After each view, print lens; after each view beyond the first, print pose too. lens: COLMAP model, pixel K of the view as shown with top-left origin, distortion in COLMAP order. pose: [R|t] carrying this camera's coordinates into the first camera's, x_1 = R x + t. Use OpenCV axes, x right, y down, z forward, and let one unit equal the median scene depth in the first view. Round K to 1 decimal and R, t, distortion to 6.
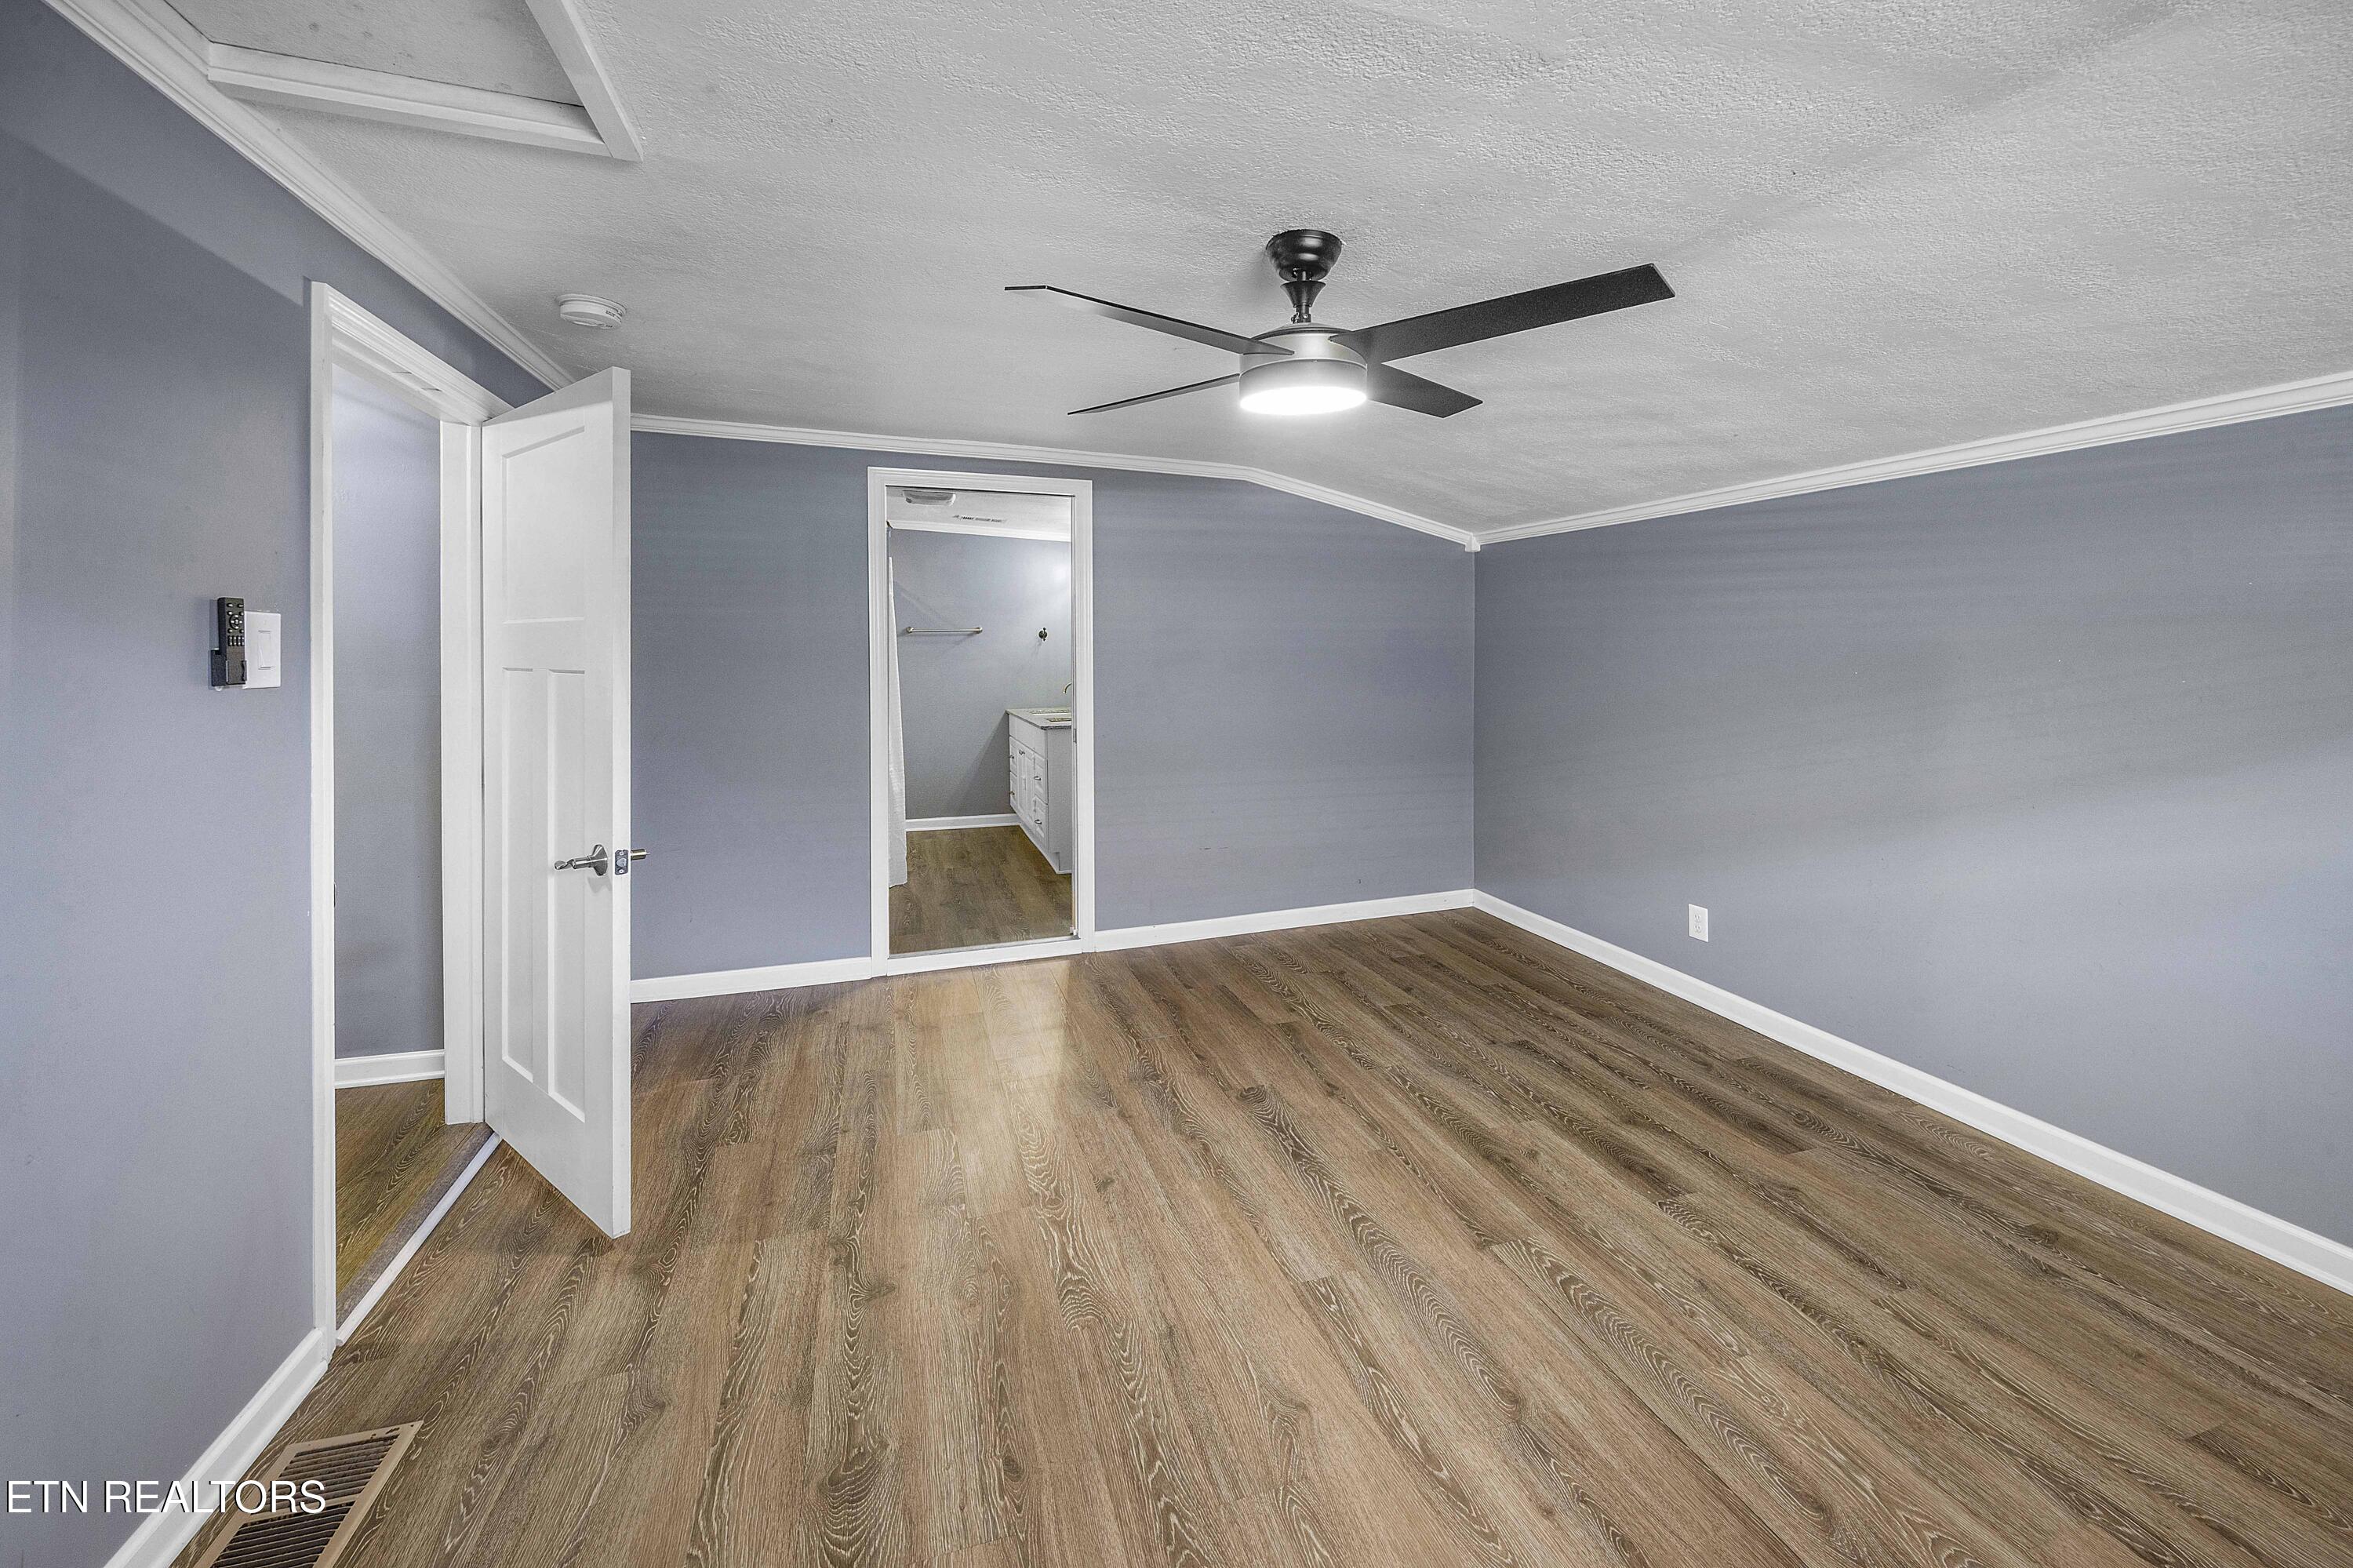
lens RADIAL K [[941.2, 0, 1173.0], [0, 941.2, 657.2], [0, 0, 1]] dist [0.015119, -0.007313]
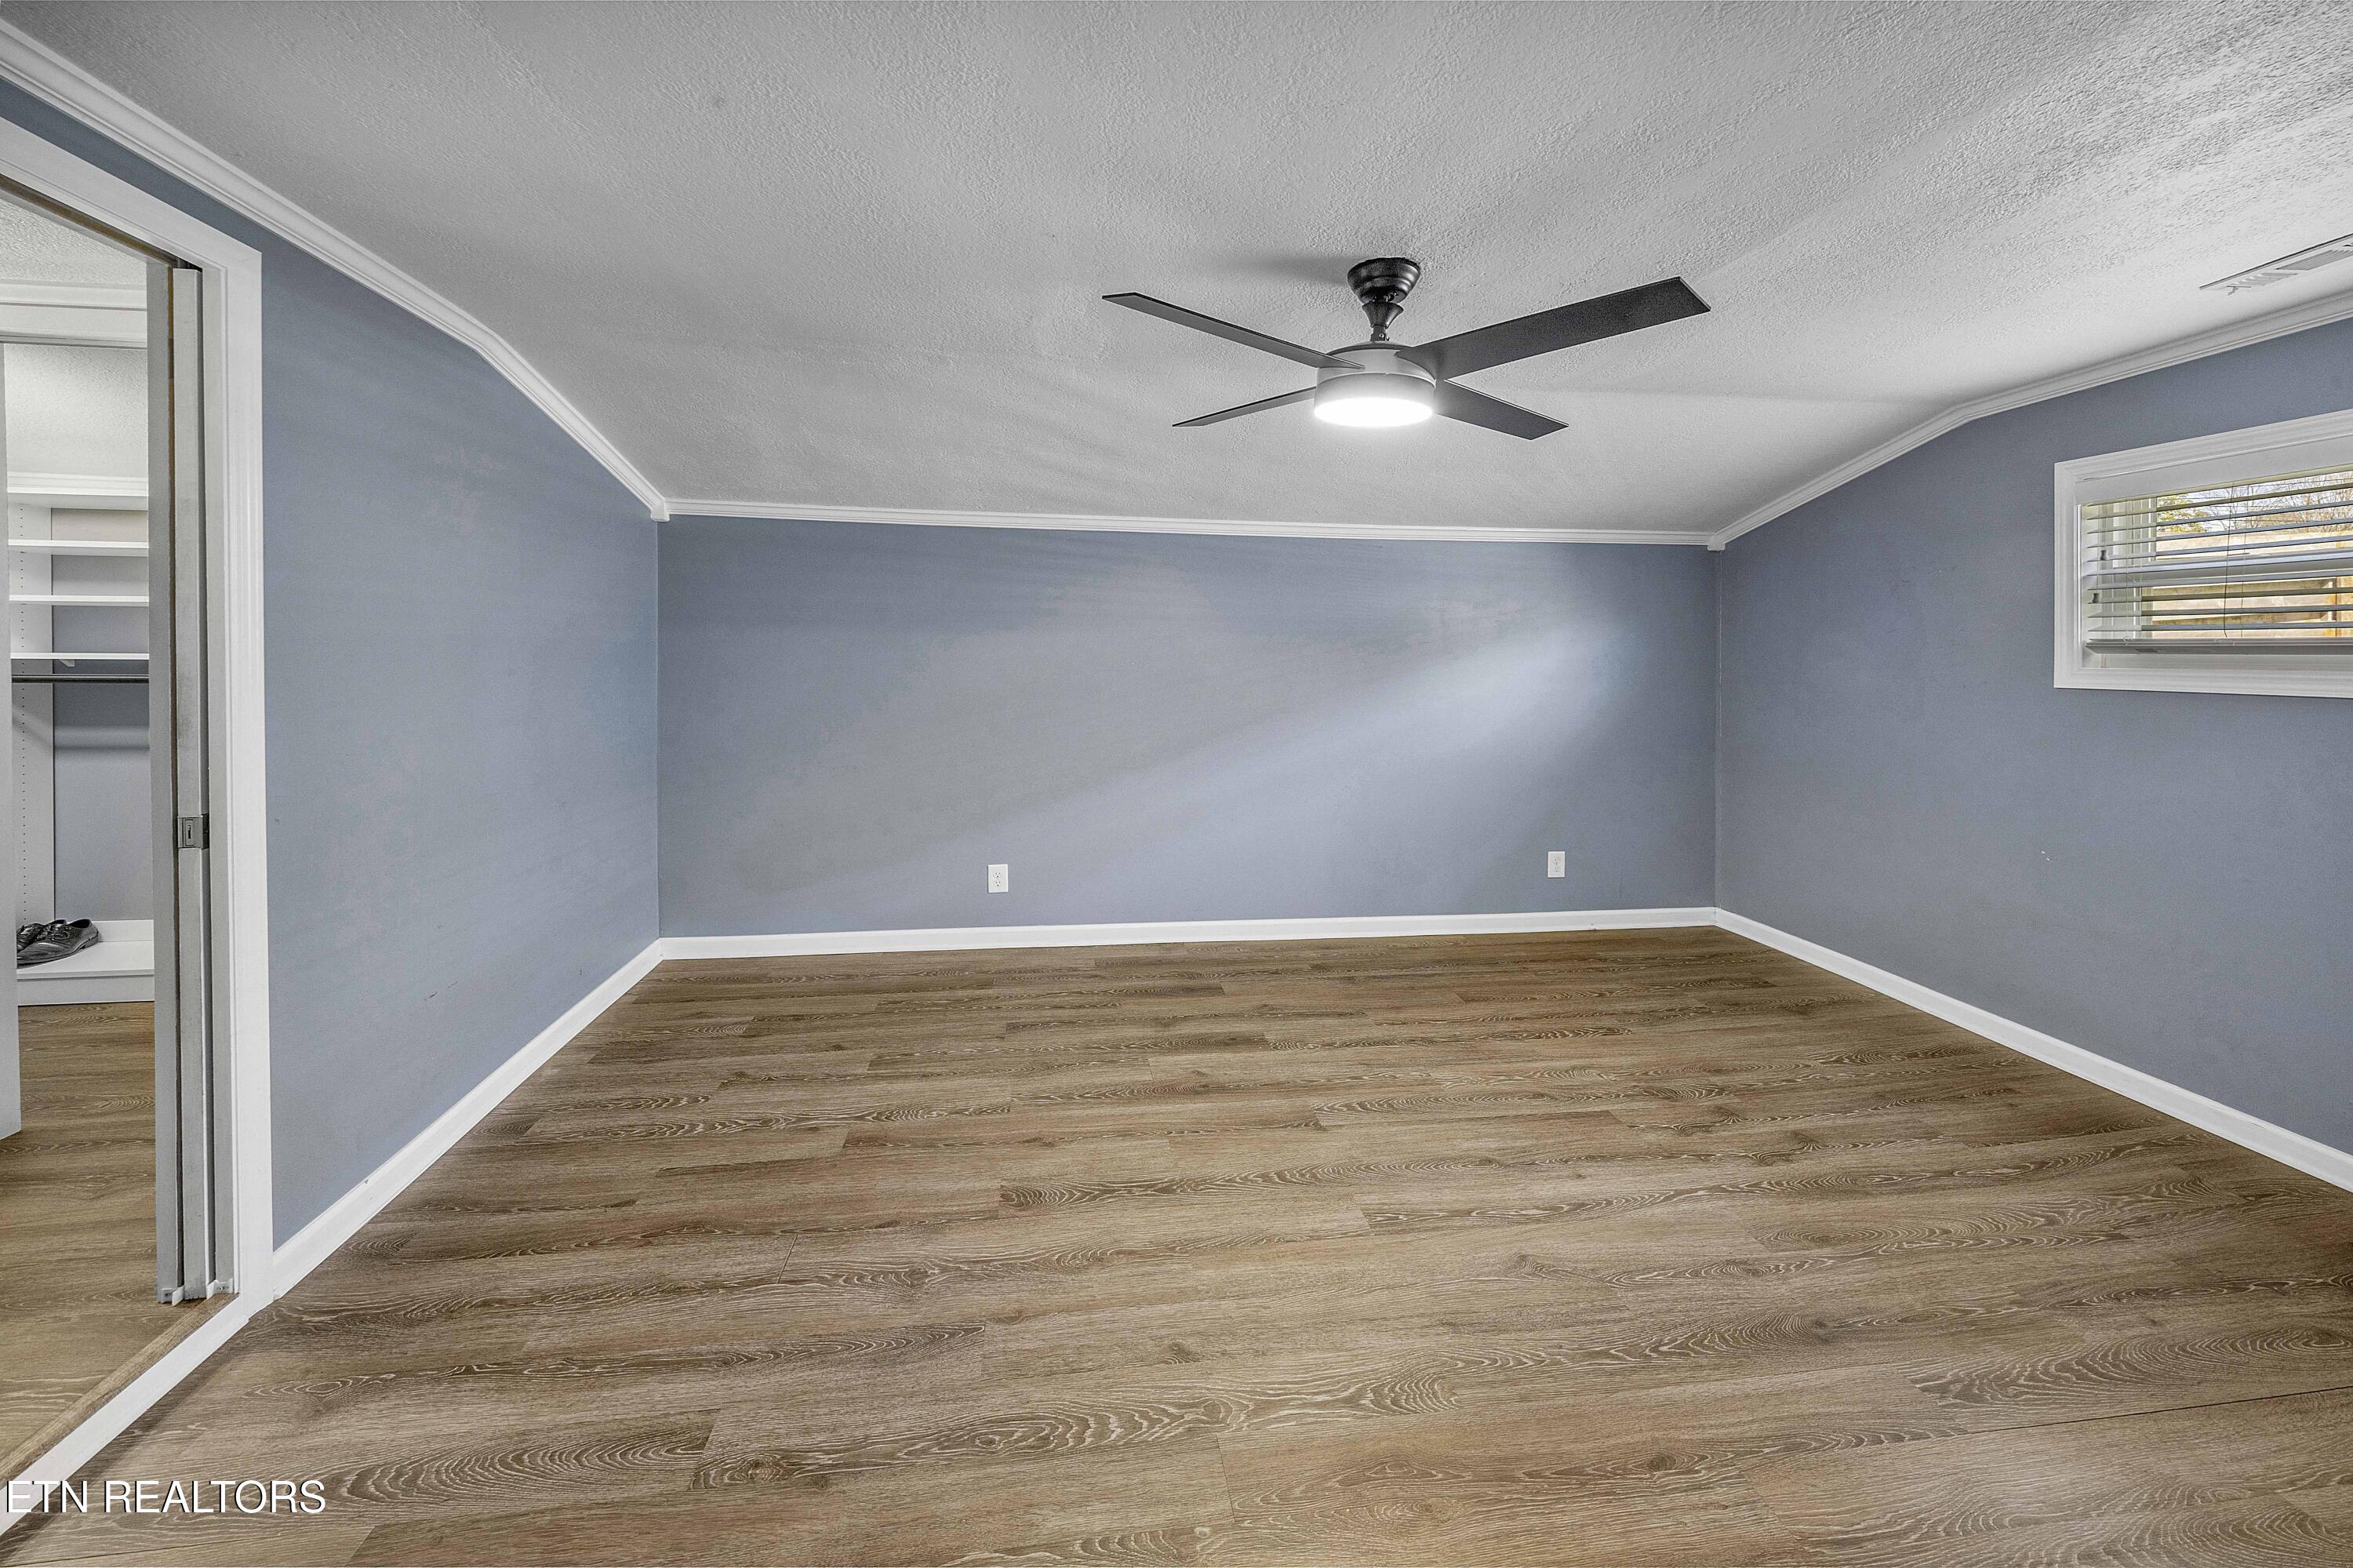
lens RADIAL K [[941.2, 0, 1173.0], [0, 941.2, 657.2], [0, 0, 1]] dist [0.015119, -0.007313]
pose [[0.149999, -0.002549, 0.988683, -0.916040], [-0.002095, 0.999994, 0.002896, 0.009970], [-0.988684, -0.002505, 0.149993, 1.017152]]
